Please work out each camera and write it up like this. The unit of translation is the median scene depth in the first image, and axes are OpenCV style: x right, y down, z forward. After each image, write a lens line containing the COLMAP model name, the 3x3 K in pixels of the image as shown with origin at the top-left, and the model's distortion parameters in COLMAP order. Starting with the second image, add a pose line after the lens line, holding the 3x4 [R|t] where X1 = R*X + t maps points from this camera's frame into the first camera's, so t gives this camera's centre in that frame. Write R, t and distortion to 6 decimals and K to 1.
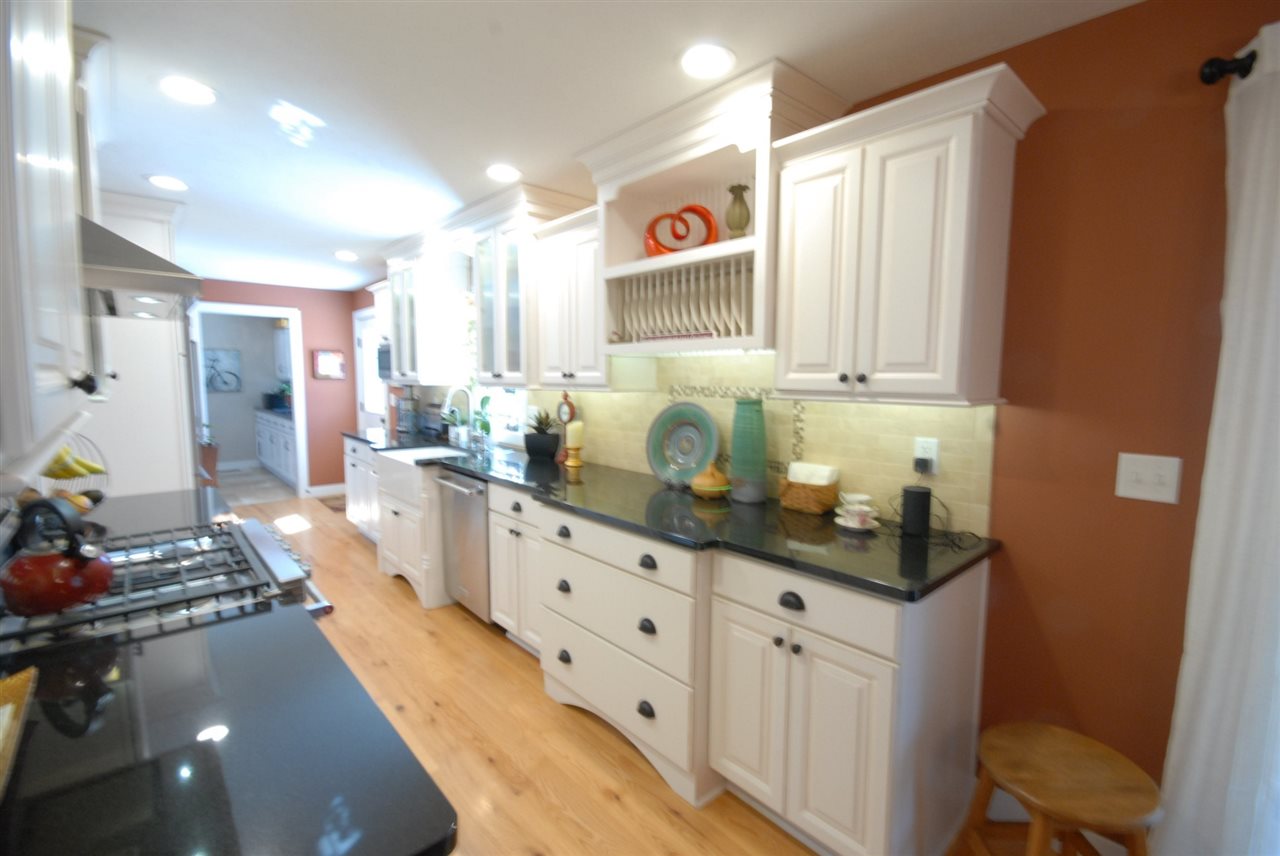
lens RADIAL K [[564.0, 0, 640.0], [0, 564.0, 428.0], [0, 0, 1]] dist [0.000271, 0.000136]
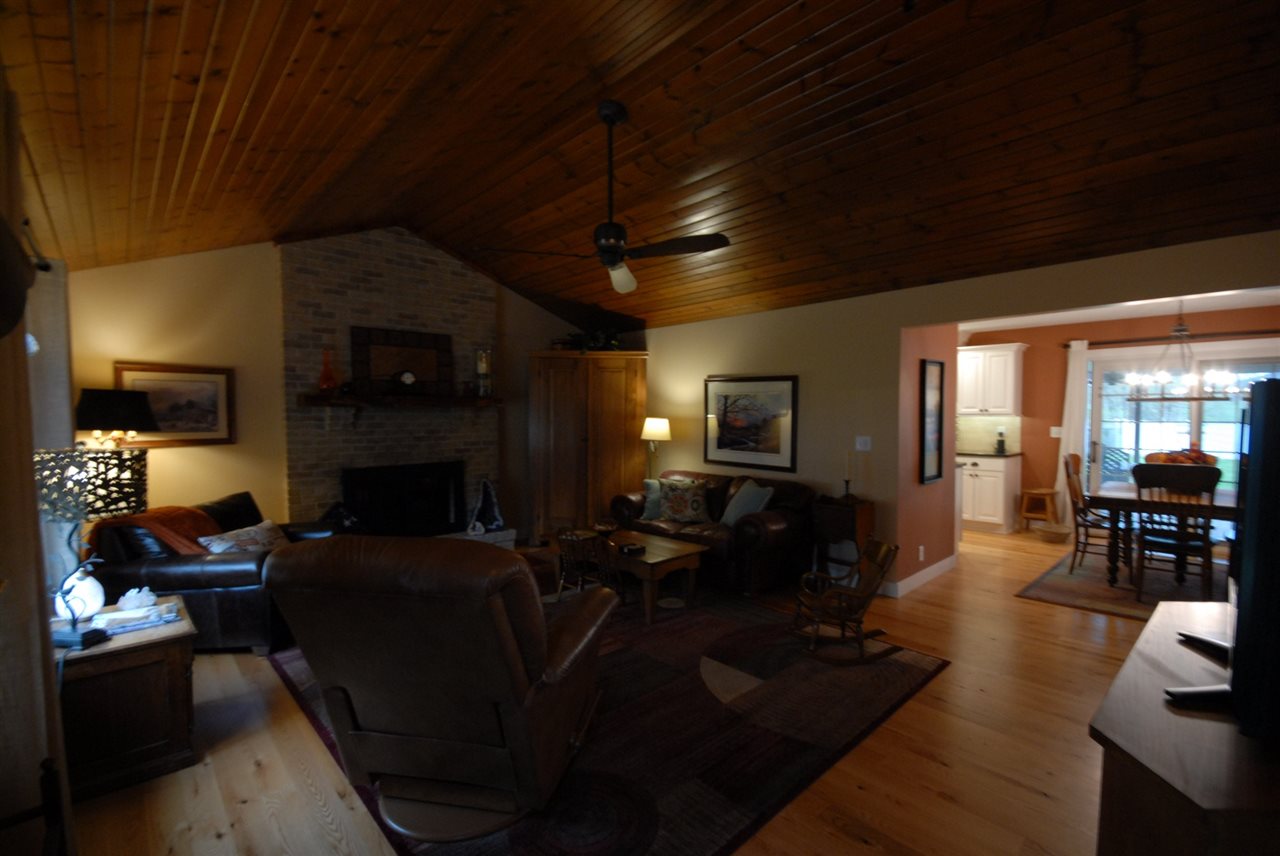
lens RADIAL K [[564.0, 0, 640.0], [0, 564.0, 428.0], [0, 0, 1]] dist [0.000271, 0.000136]
pose [[0.999852, -0.001361, 0.017168, -1.977616], [0.002520, 0.997707, -0.067639, 0.277658], [-0.017036, 0.067672, 0.997562, -2.717948]]
